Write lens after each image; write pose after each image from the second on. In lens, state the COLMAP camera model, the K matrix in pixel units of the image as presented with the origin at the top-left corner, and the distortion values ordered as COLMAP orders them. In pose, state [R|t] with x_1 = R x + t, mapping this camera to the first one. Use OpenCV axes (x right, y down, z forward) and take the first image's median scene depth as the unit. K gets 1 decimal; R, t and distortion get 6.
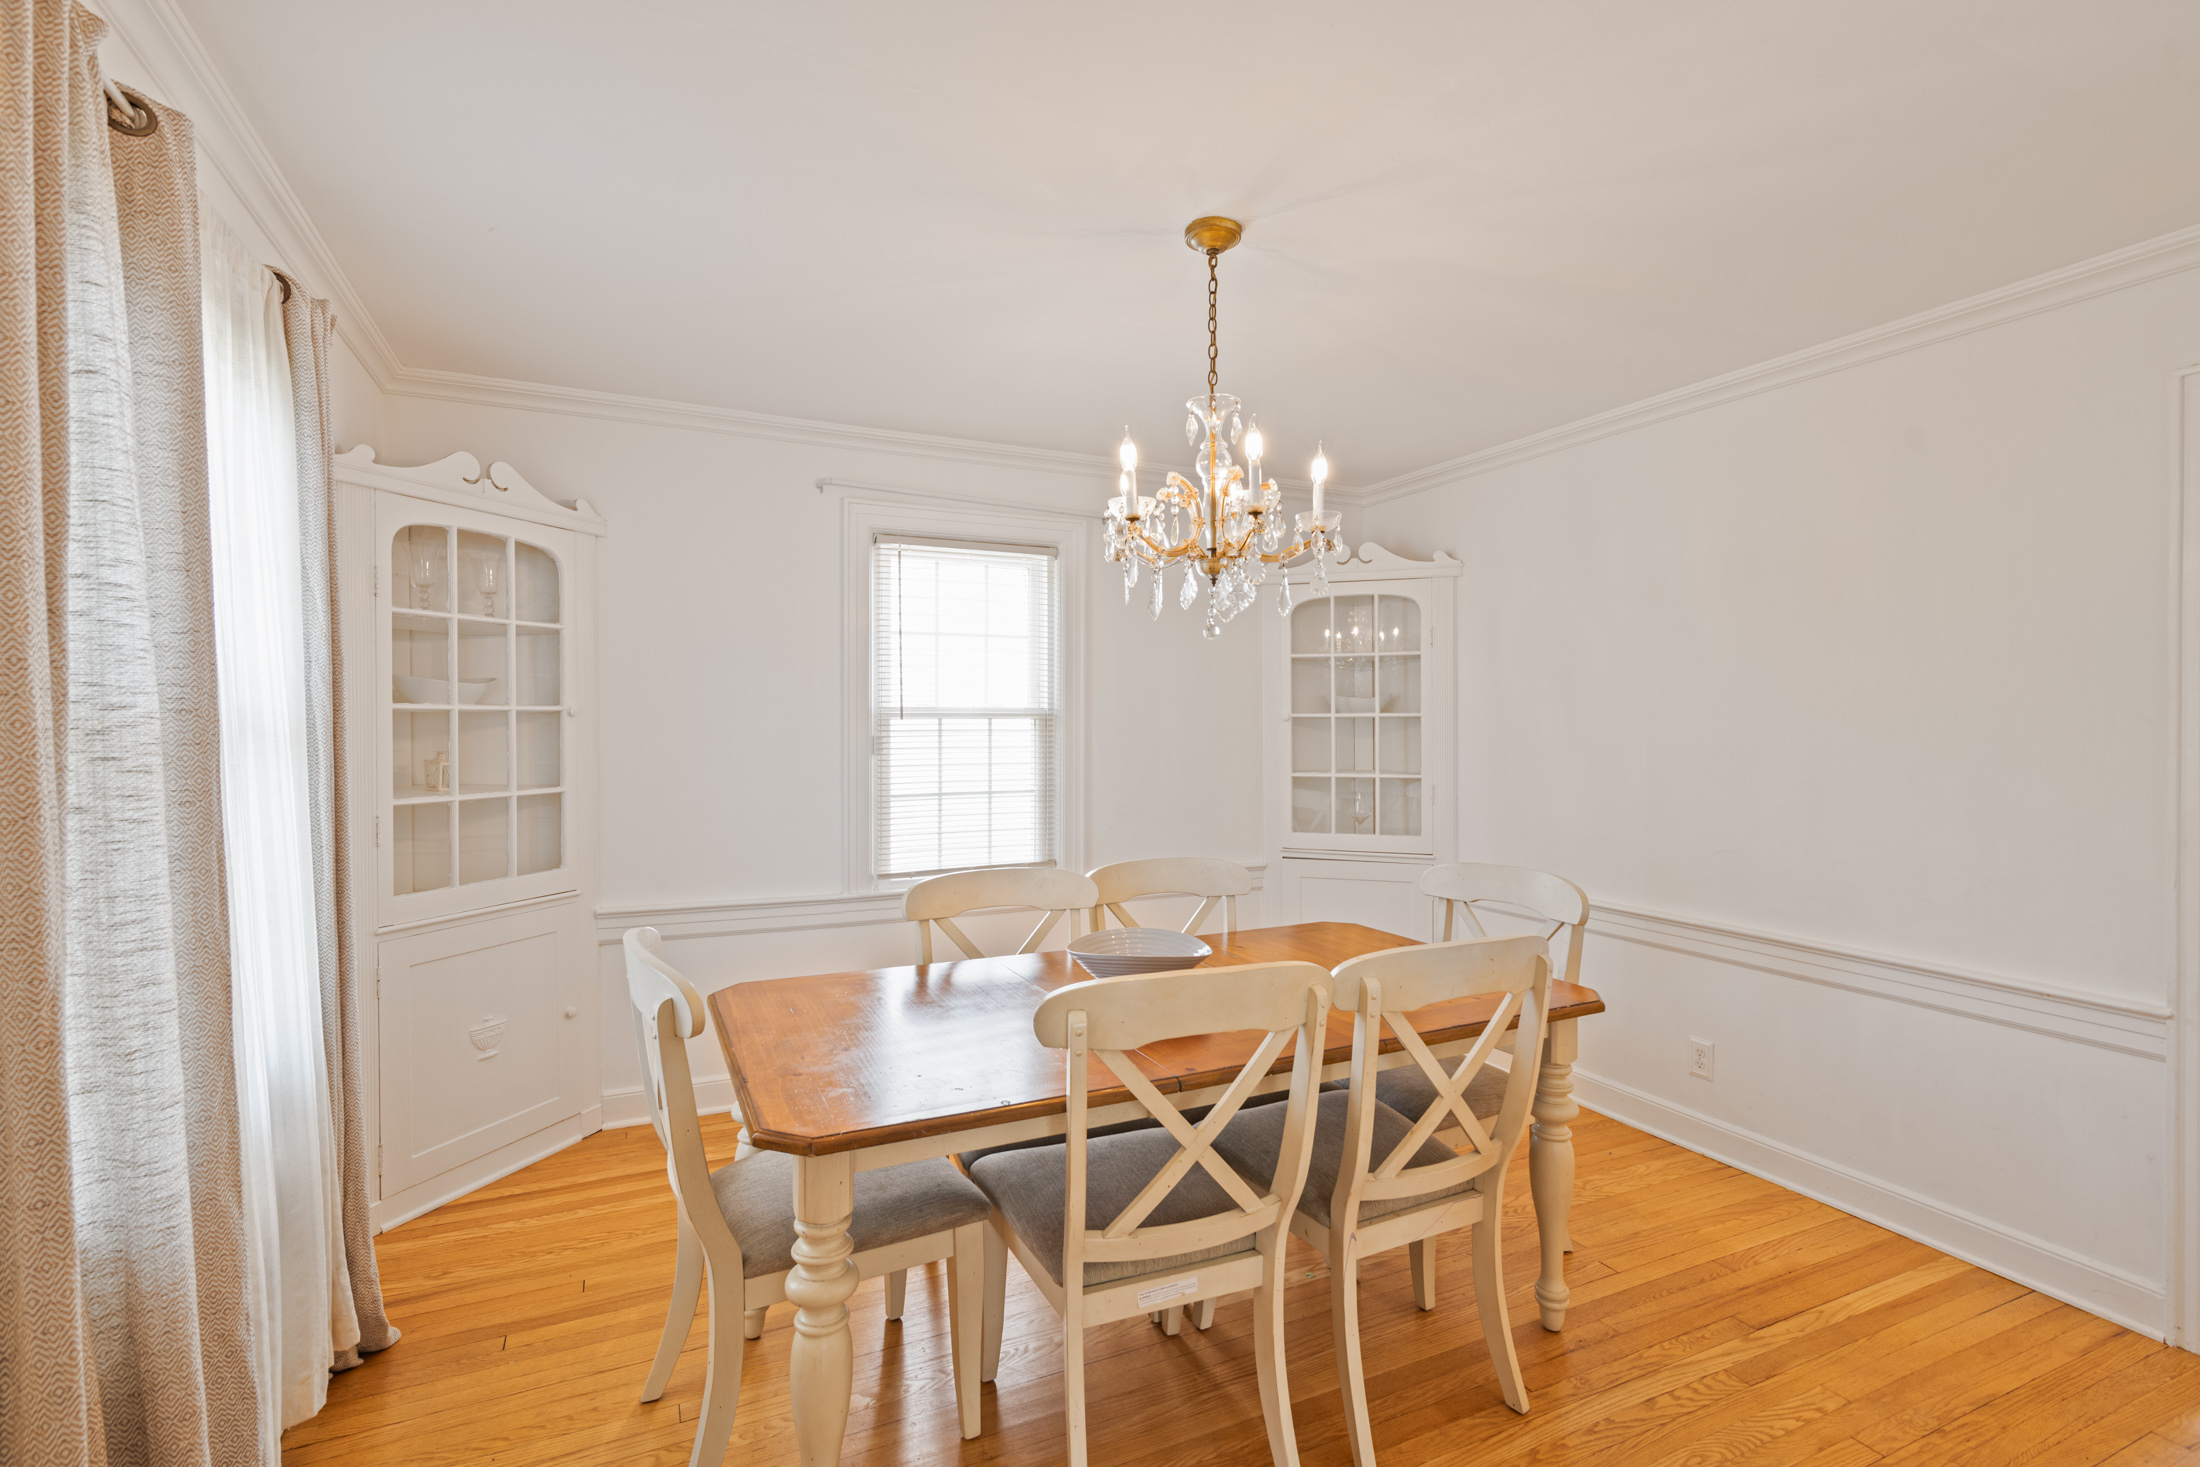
lens RADIAL K [[1004.8, 0, 1110.8], [0, 1004.8, 724.6], [0, 0, 1]] dist [0.007298, -0.002696]
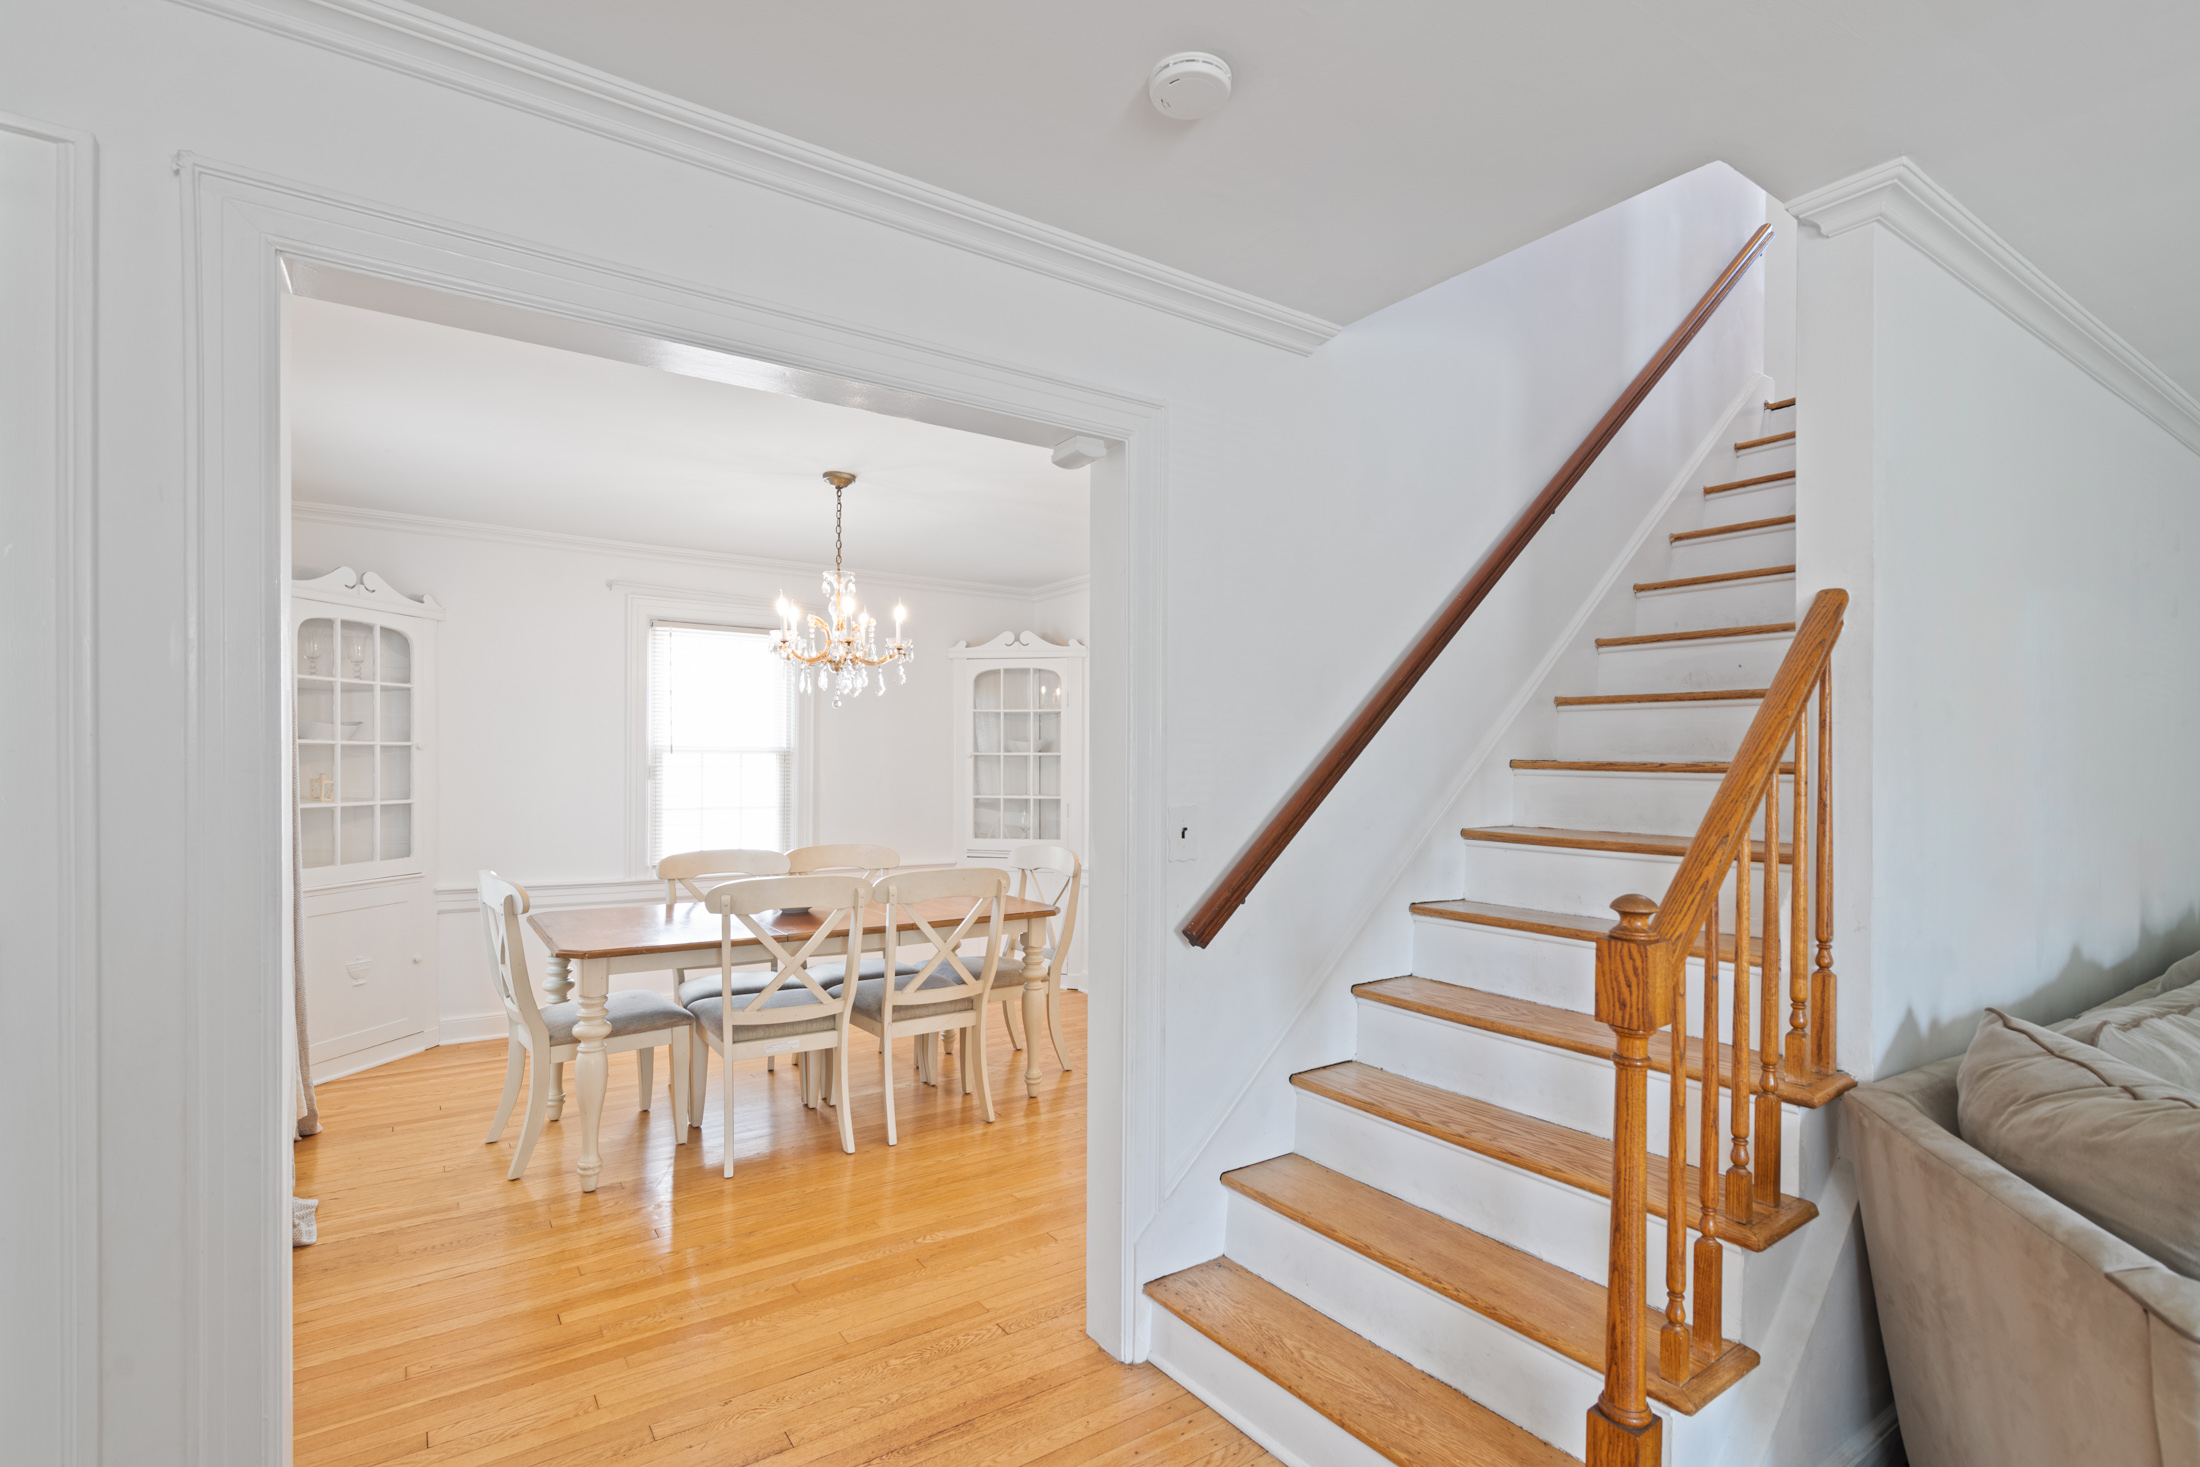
lens RADIAL K [[1004.8, 0, 1090.7], [0, 1004.8, 765.9], [0, 0, 1]] dist [0.007298, -0.002696]
pose [[0.989180, 0.007159, 0.146532, 0.207663], [-0.007279, 0.999973, 0.000284, 0.008556], [-0.146526, -0.001347, 0.989206, -0.589123]]
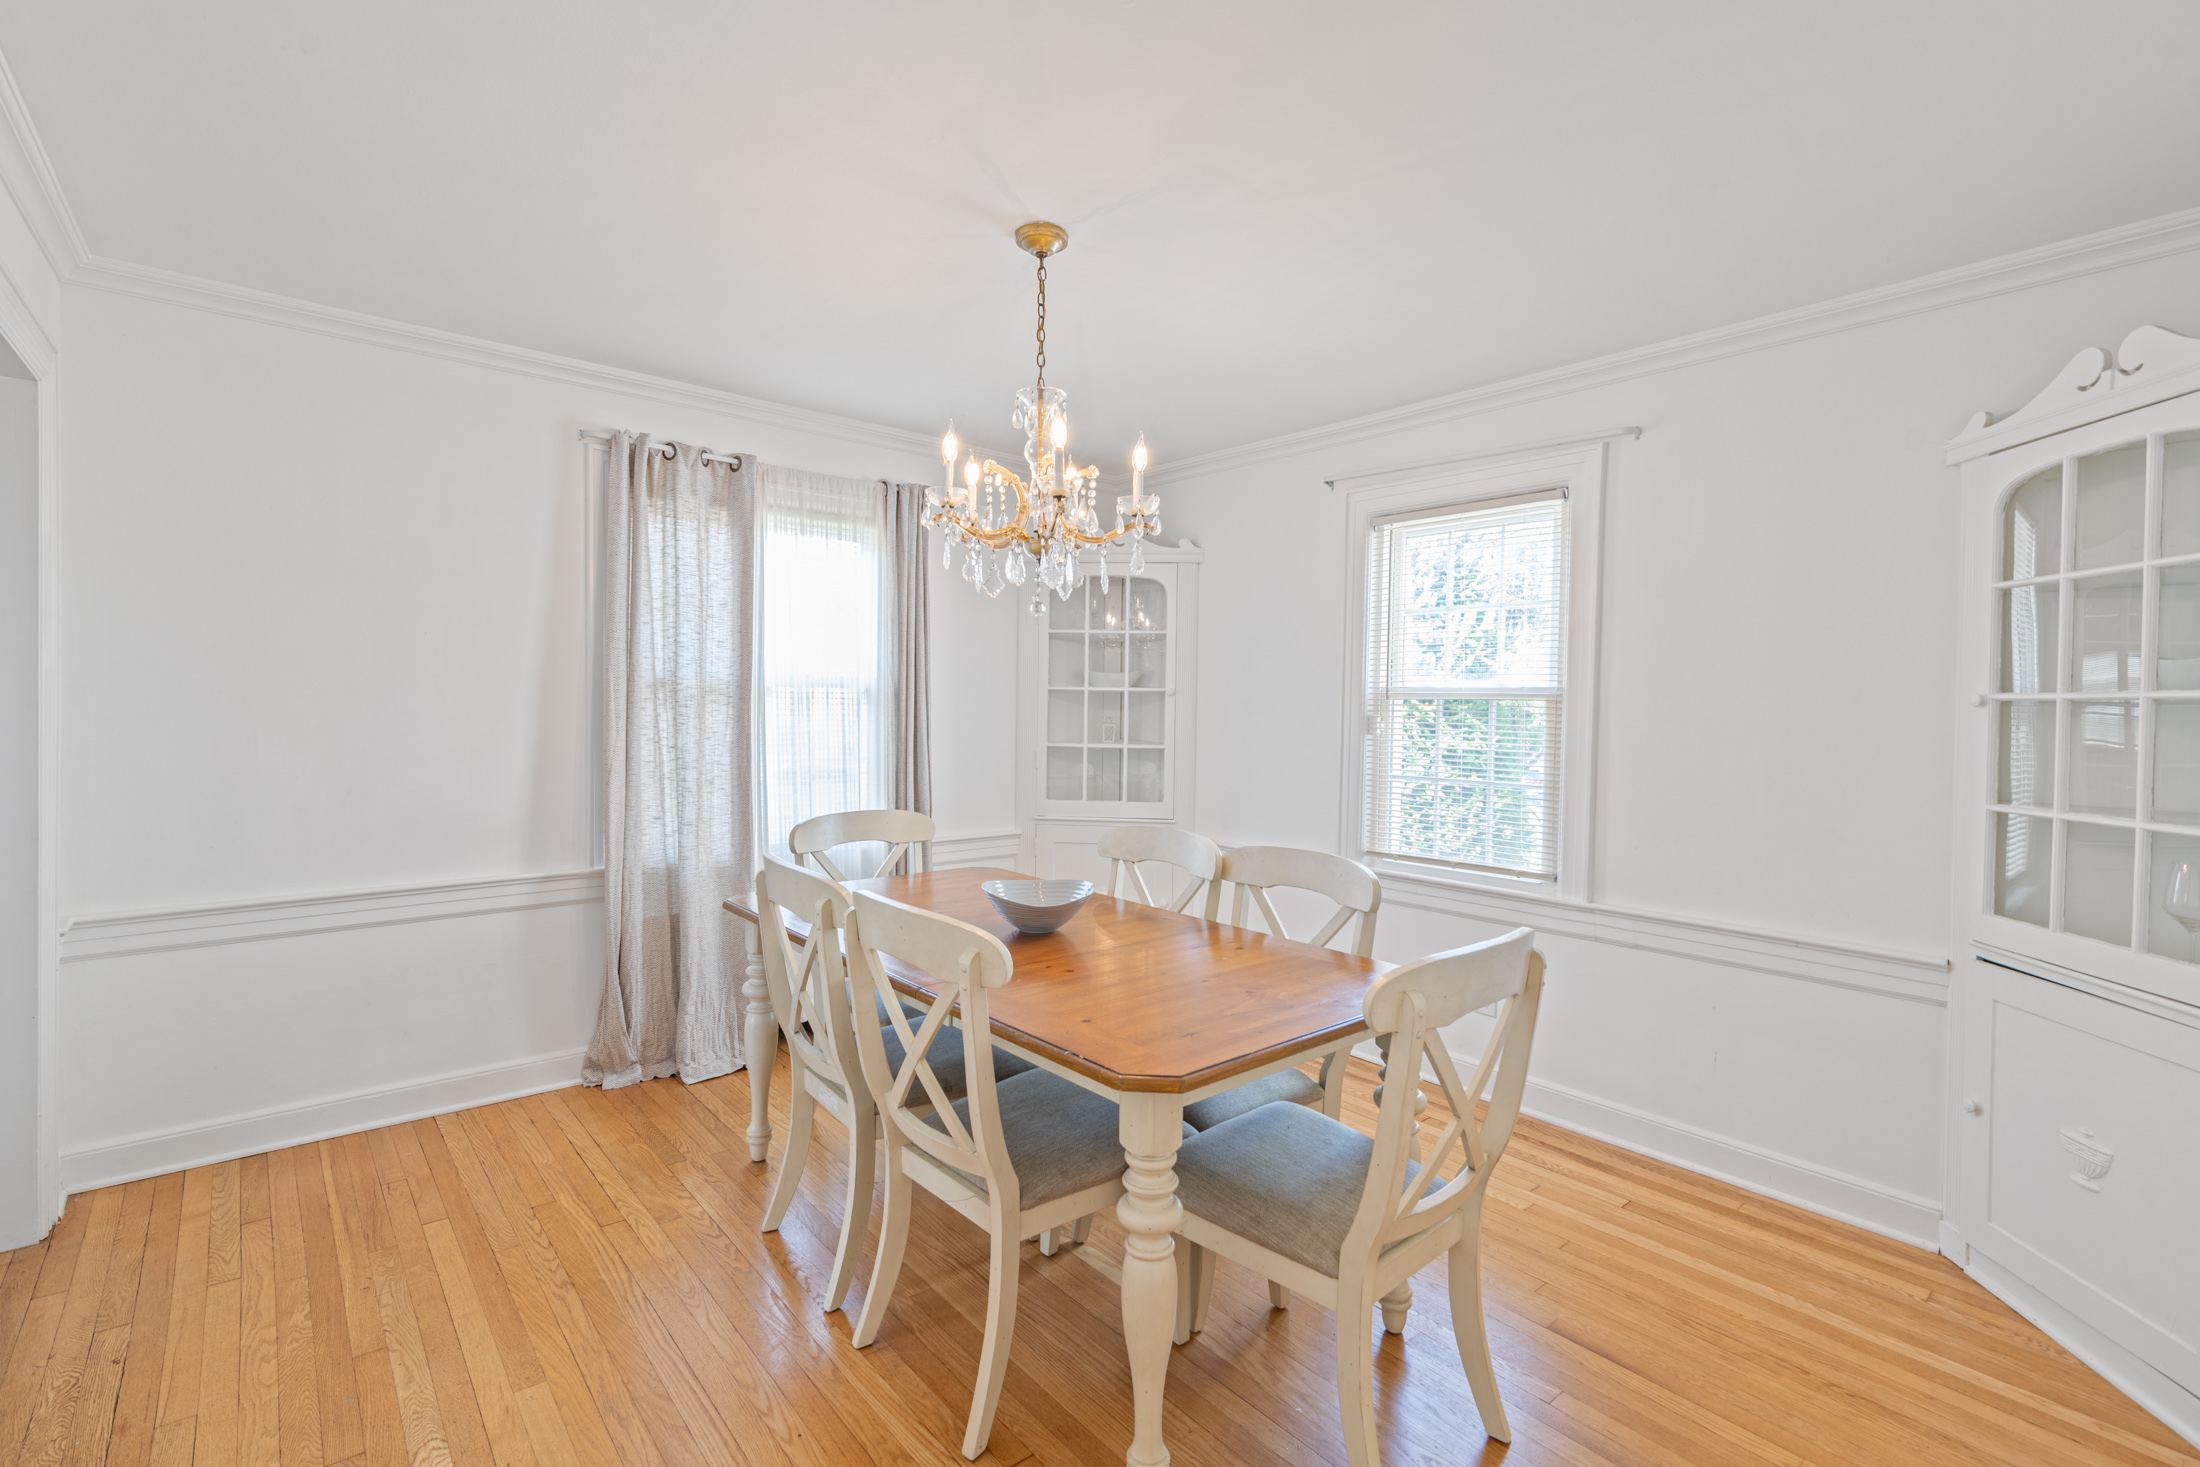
lens RADIAL K [[1004.8, 0, 1114.9], [0, 1004.8, 722.2], [0, 0, 1]] dist [0.007298, -0.002696]
pose [[0.259995, 0.021947, -0.965361, 0.872491], [-0.025235, 0.999555, 0.015928, 0.010493], [0.965280, 0.020220, 0.260433, 0.618287]]
